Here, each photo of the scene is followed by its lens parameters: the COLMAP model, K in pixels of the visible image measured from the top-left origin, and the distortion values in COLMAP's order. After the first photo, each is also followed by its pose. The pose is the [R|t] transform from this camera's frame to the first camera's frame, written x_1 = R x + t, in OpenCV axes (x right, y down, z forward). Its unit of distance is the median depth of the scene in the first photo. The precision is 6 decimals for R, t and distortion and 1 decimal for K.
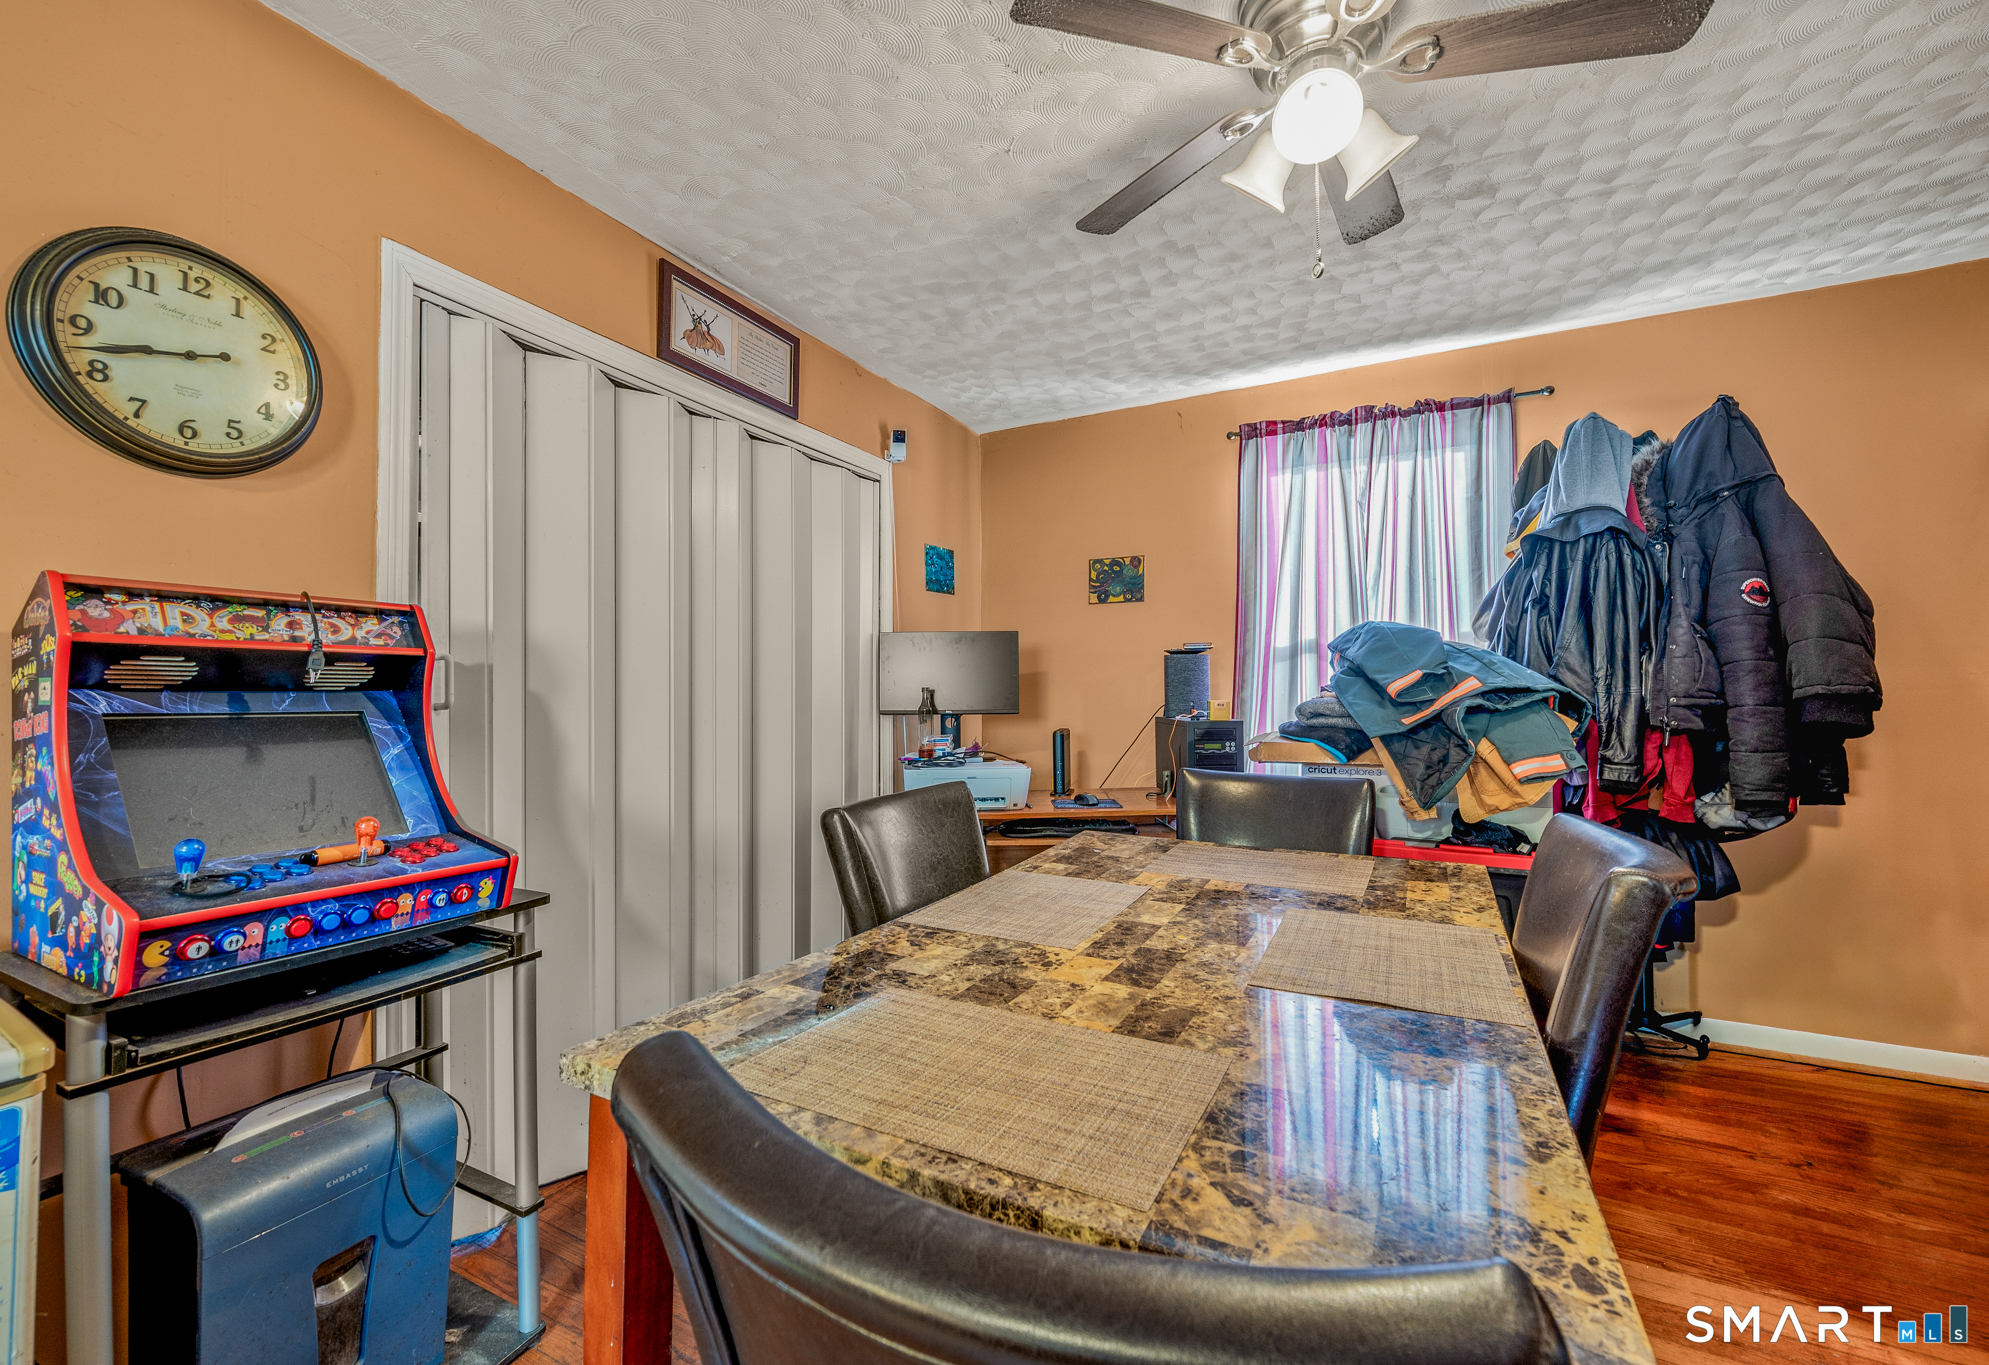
lens RADIAL K [[828.5, 0, 956.3], [0, 828.5, 673.1], [0, 0, 1]] dist [-0.000255, 0.000073]
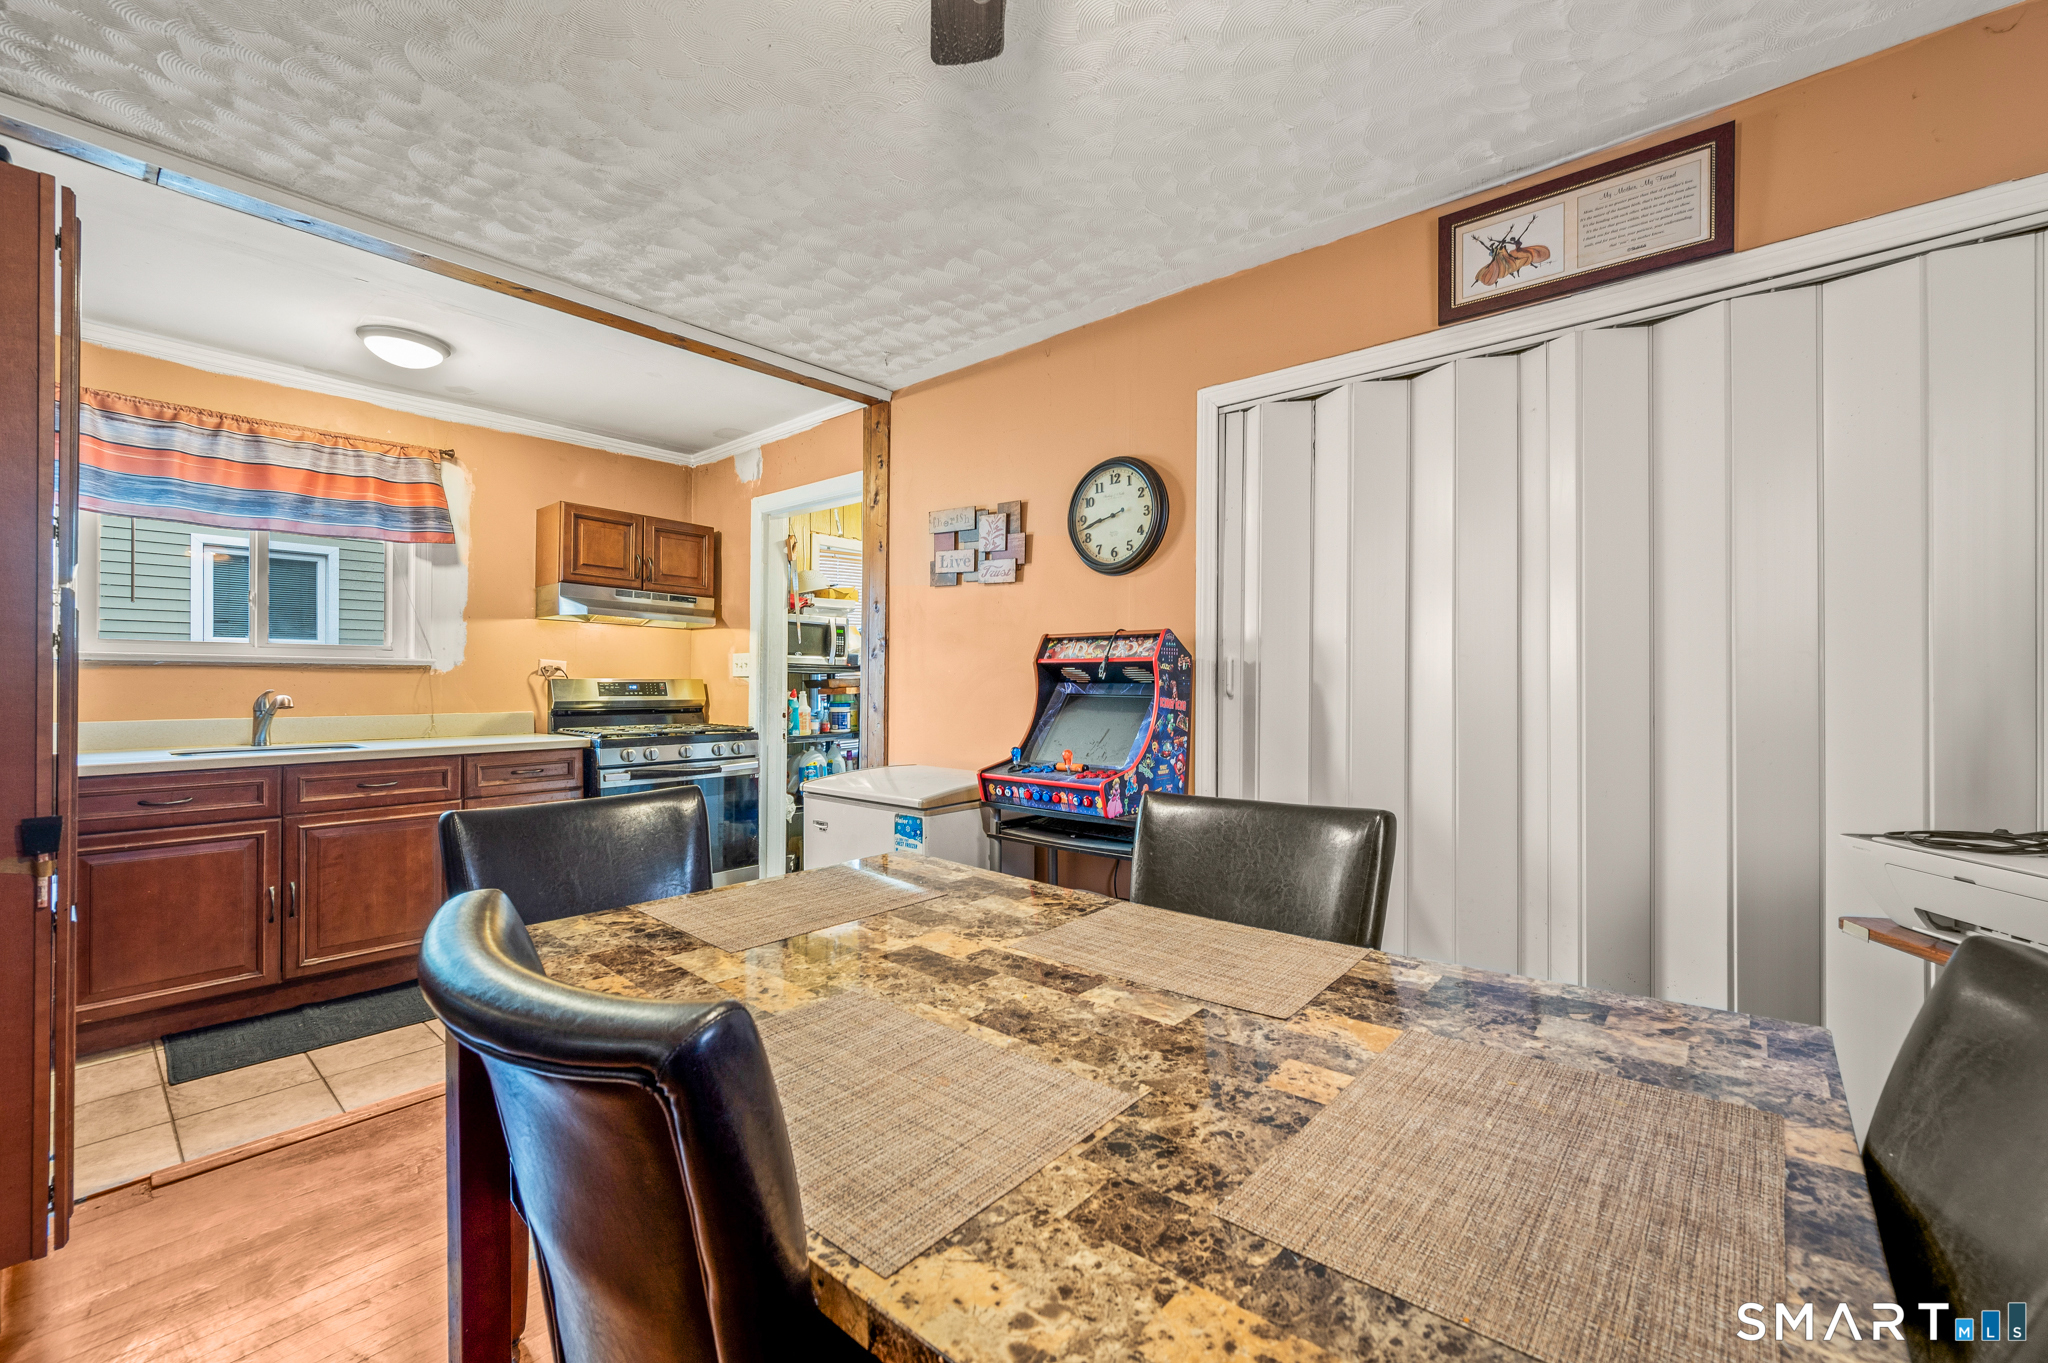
lens RADIAL K [[816.2, 0, 1032.0], [0, 816.2, 684.3], [0, 0, 1]] dist [-0.002598, 0.001021]
pose [[-0.196864, 0.003477, -0.980425, 1.097792], [0.025124, 0.999683, -0.001500, 0.023408], [0.980109, -0.024927, -0.196889, 1.241993]]
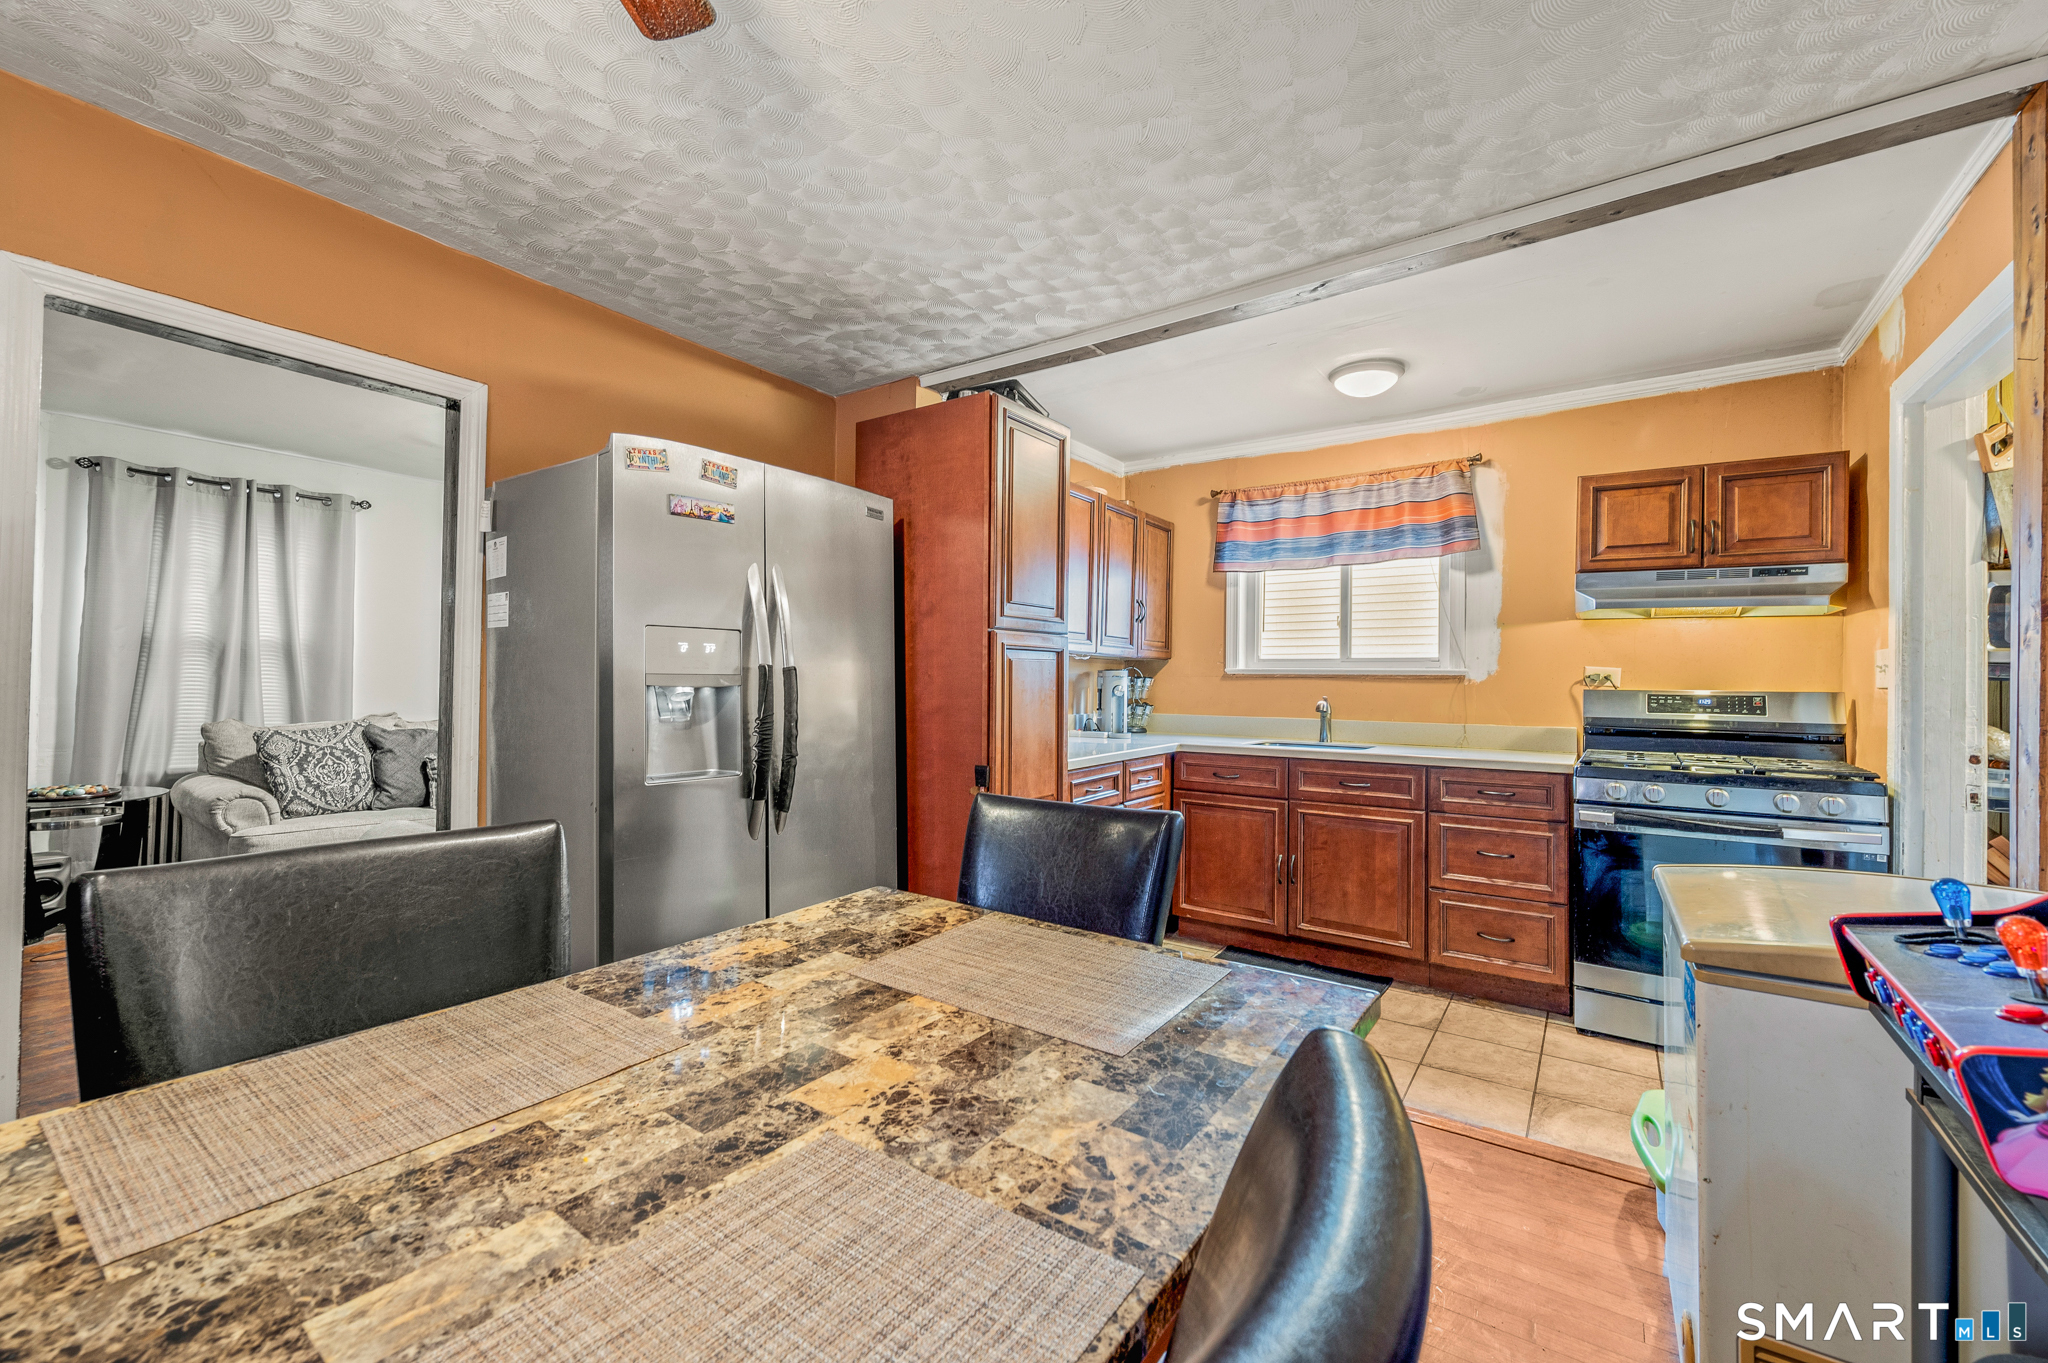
lens RADIAL K [[816.2, 0, 1034.2], [0, 816.2, 676.8], [0, 0, 1]] dist [-0.002598, 0.001021]
pose [[-0.995088, -0.010477, 0.098438, -0.059554], [-0.014144, 0.999229, -0.036622, 0.030619], [-0.097978, -0.037834, -0.994469, 1.590487]]
